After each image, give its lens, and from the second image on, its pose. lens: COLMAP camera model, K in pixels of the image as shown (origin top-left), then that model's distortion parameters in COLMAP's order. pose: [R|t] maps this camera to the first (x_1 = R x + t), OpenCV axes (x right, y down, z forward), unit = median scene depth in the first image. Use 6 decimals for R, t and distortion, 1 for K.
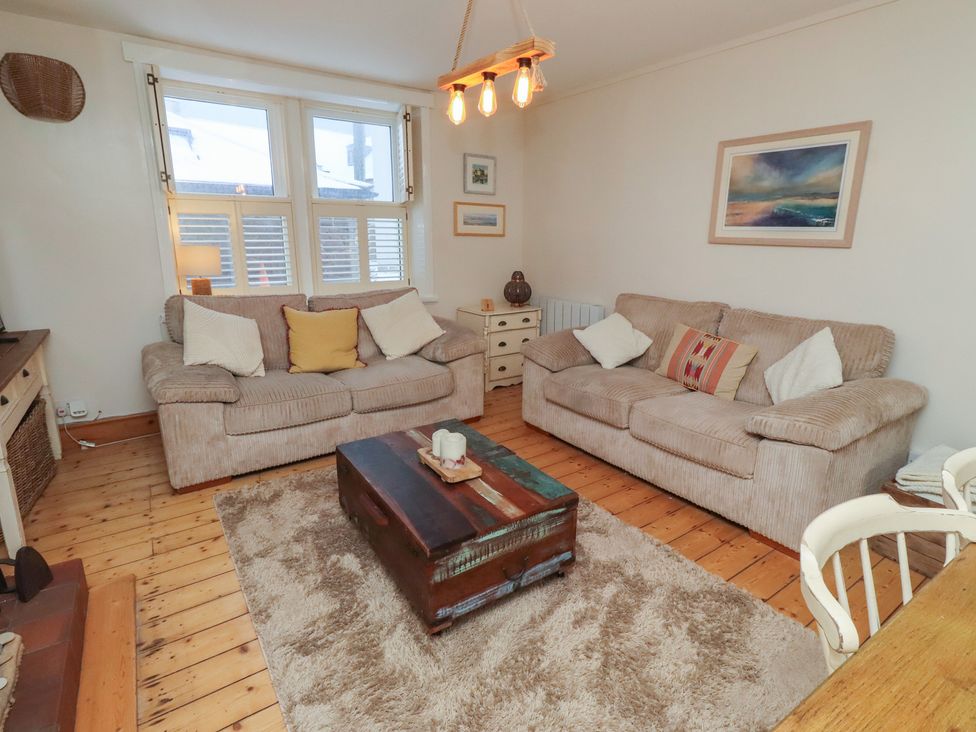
lens RADIAL K [[506.6, 0, 494.7], [0, 506.6, 347.9], [0, 0, 1]] dist [0.003756, -0.002218]
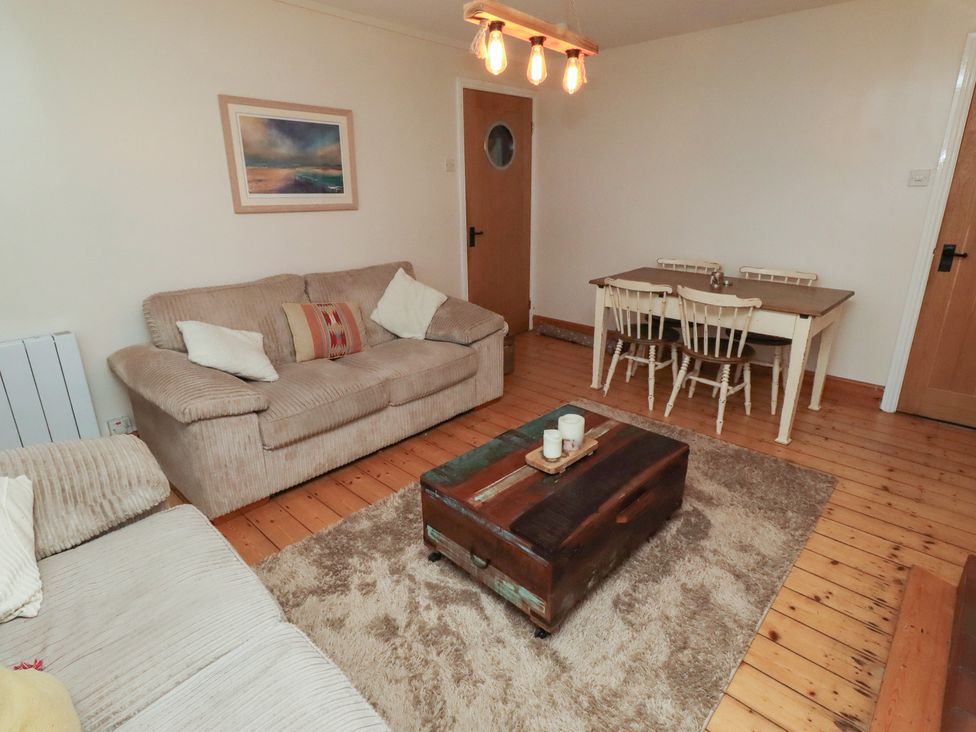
lens RADIAL K [[529.8, 0, 487.7], [0, 529.8, 352.9], [0, 0, 1]] dist [0.001115, 0.000152]
pose [[-0.207018, -0.302995, 0.930235, -0.728827], [0.221499, 0.911628, 0.346227, -0.253161], [-0.952933, 0.277722, -0.121610, 0.930196]]
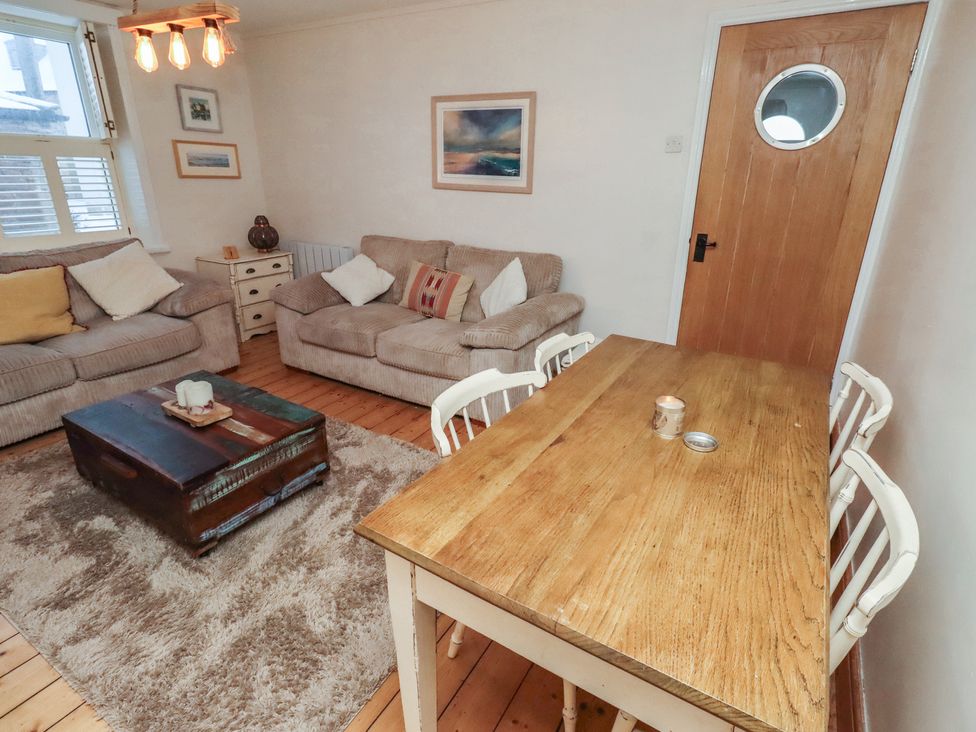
lens RADIAL K [[506.6, 0, 494.7], [0, 506.6, 347.9], [0, 0, 1]] dist [0.003756, -0.002218]
pose [[0.907650, -0.131856, 0.398479, 0.053152], [0.081992, 0.986784, 0.139765, 0.001245], [-0.411642, -0.094185, 0.906466, -0.158866]]
